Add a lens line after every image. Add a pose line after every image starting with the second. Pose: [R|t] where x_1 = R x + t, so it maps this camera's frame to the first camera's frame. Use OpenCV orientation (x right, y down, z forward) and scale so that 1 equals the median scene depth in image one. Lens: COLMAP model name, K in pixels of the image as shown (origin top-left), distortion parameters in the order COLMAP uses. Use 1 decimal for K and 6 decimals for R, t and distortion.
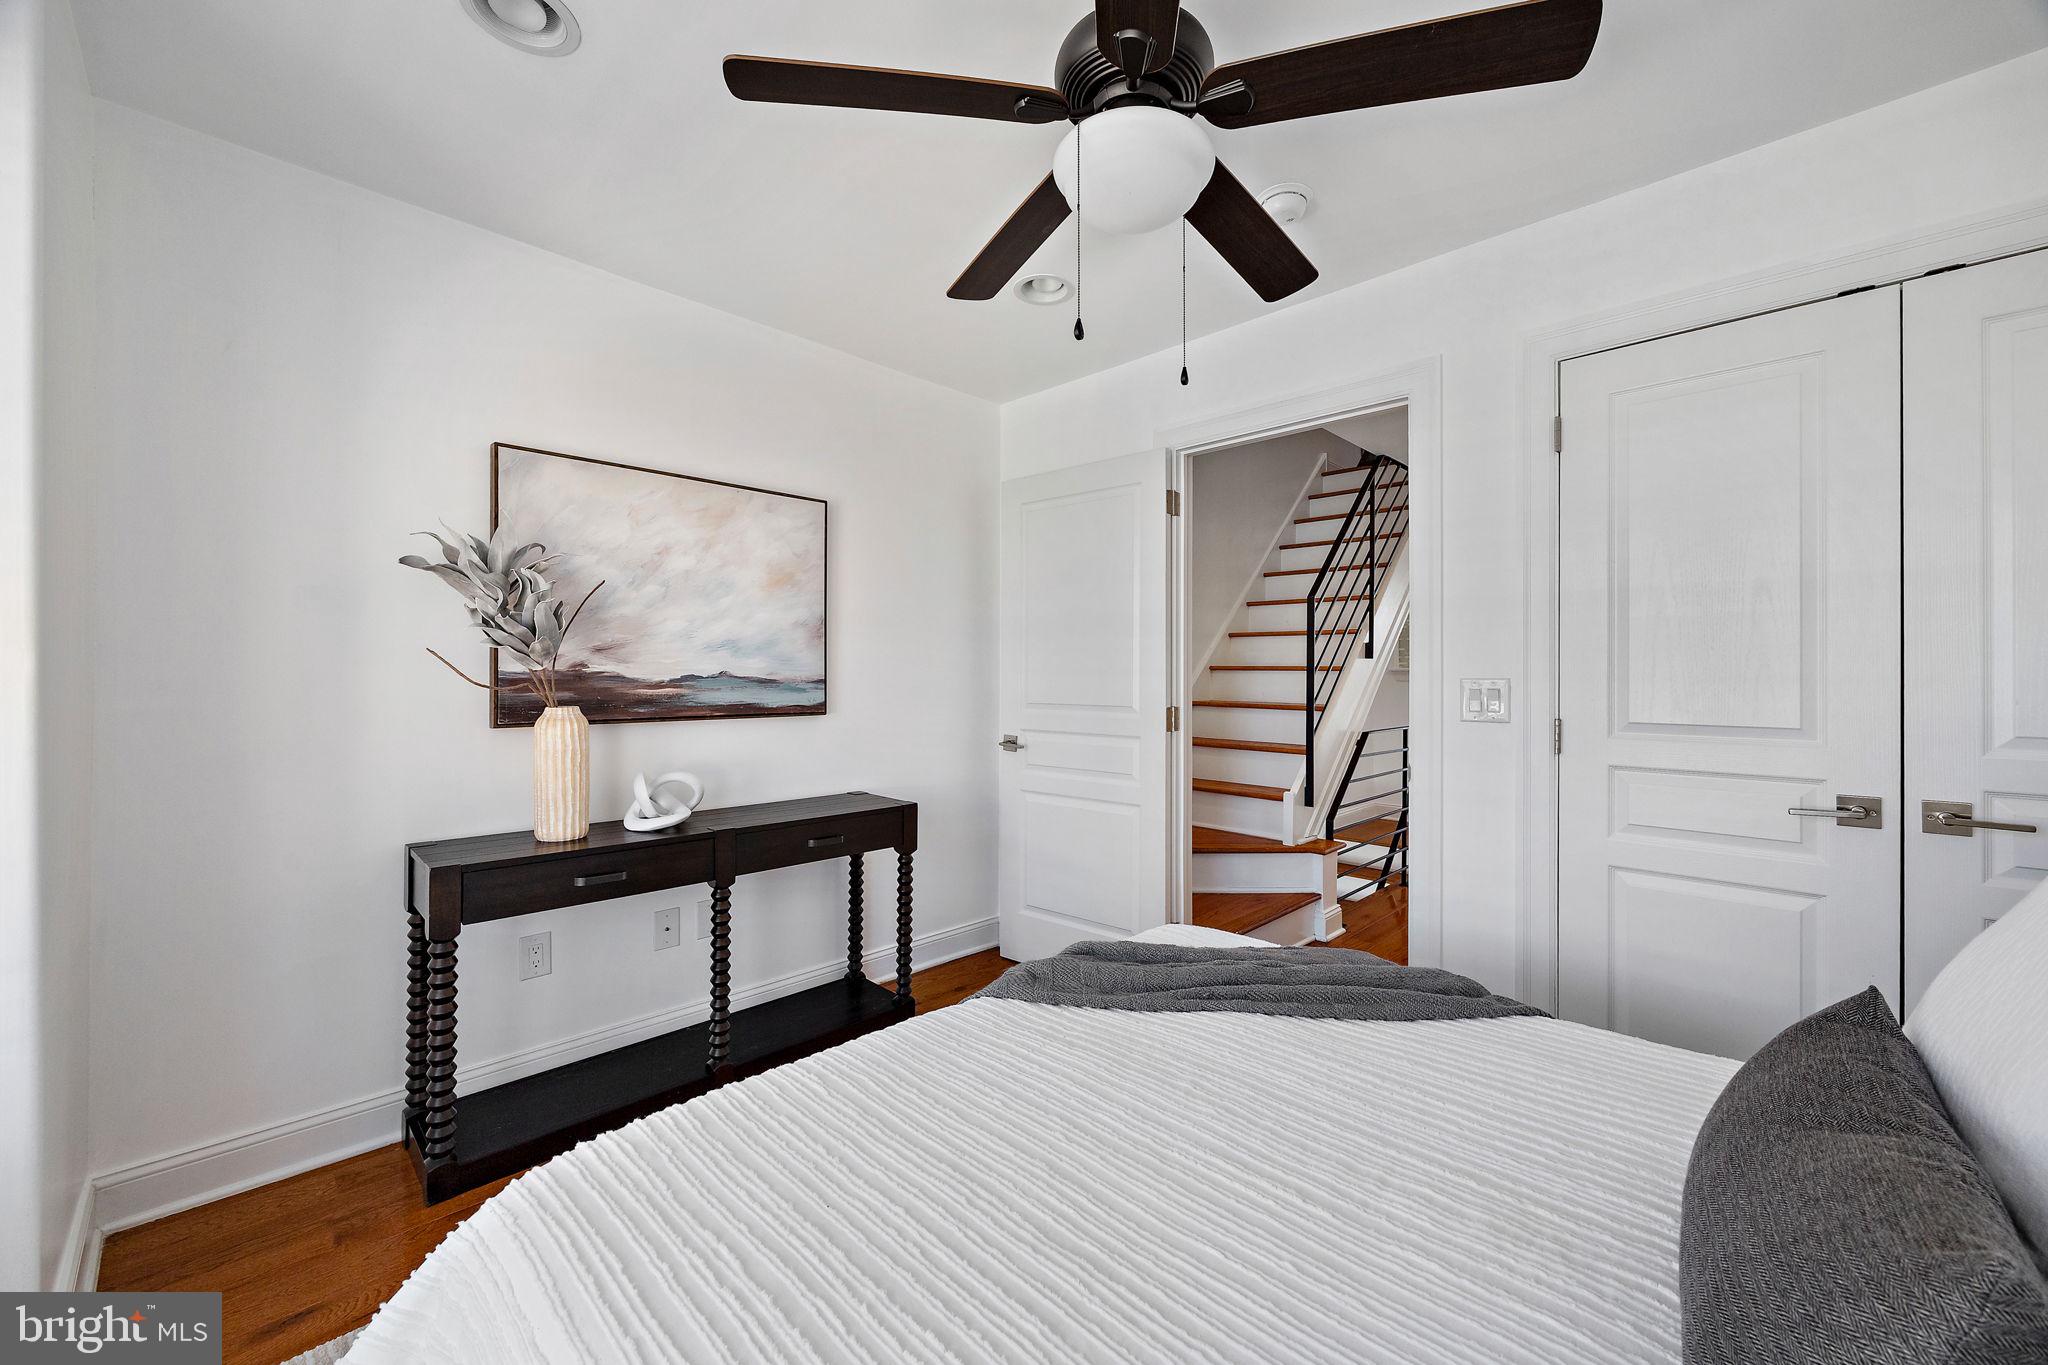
lens RADIAL K [[797.1, 0, 1024.0], [0, 797.1, 682.5], [0, 0, 1]] dist [0.000384, 0.000200]
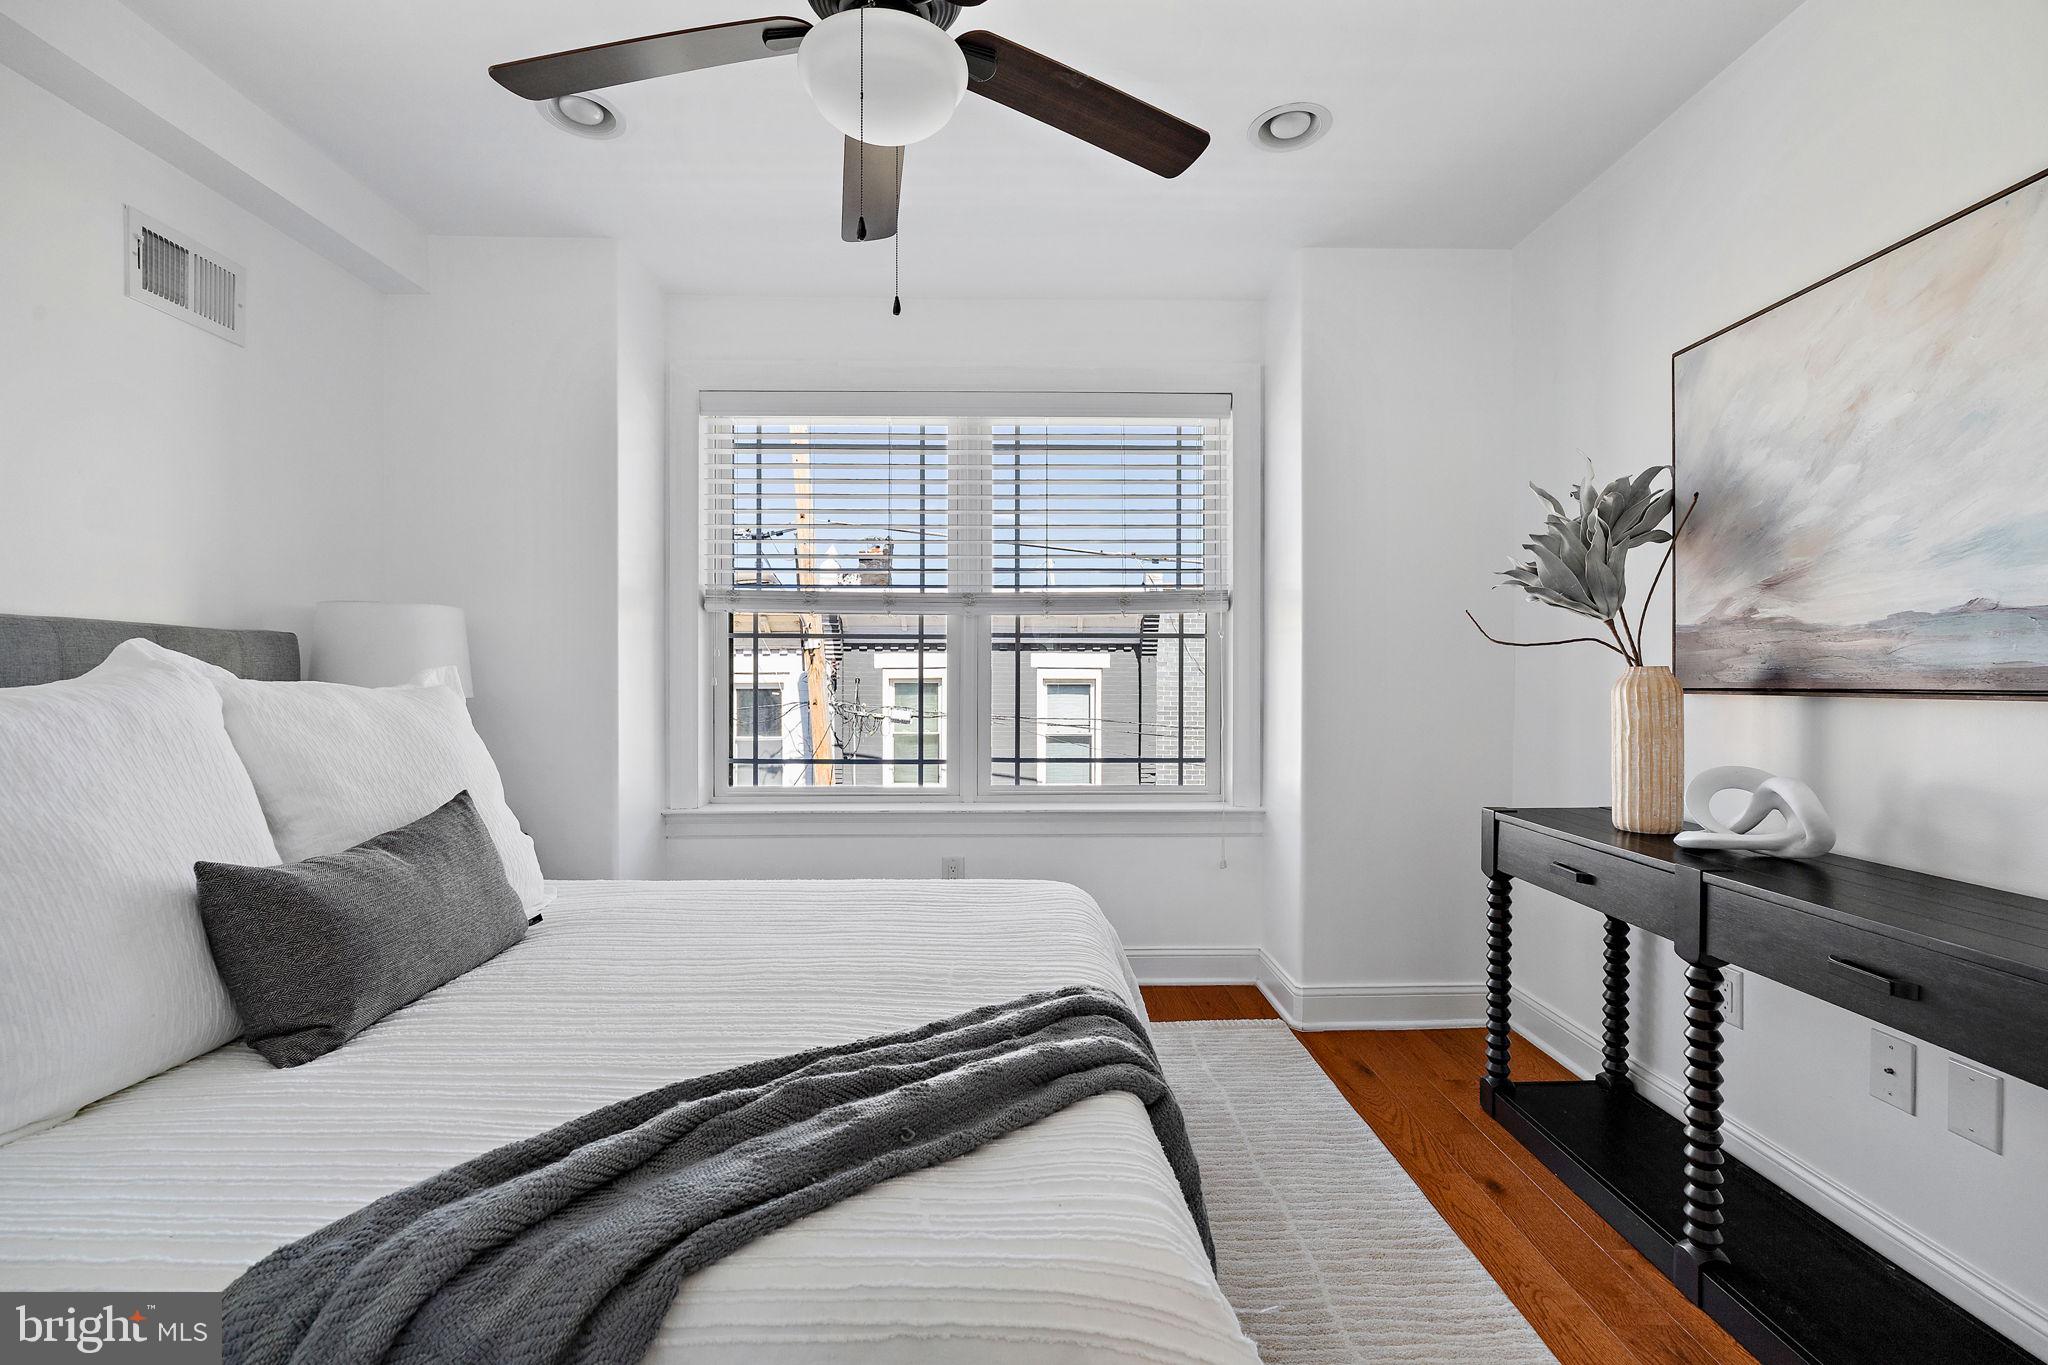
lens RADIAL K [[953.8, 0, 1024.0], [0, 953.8, 682.5], [0, 0, 1]] dist [-0.023443, 0.000144]
pose [[-0.700309, -0.001124, -0.713839, 0.452786], [-0.002161, 0.999998, 0.000545, 0.039851], [0.713837, 0.001925, -0.700310, 1.047626]]
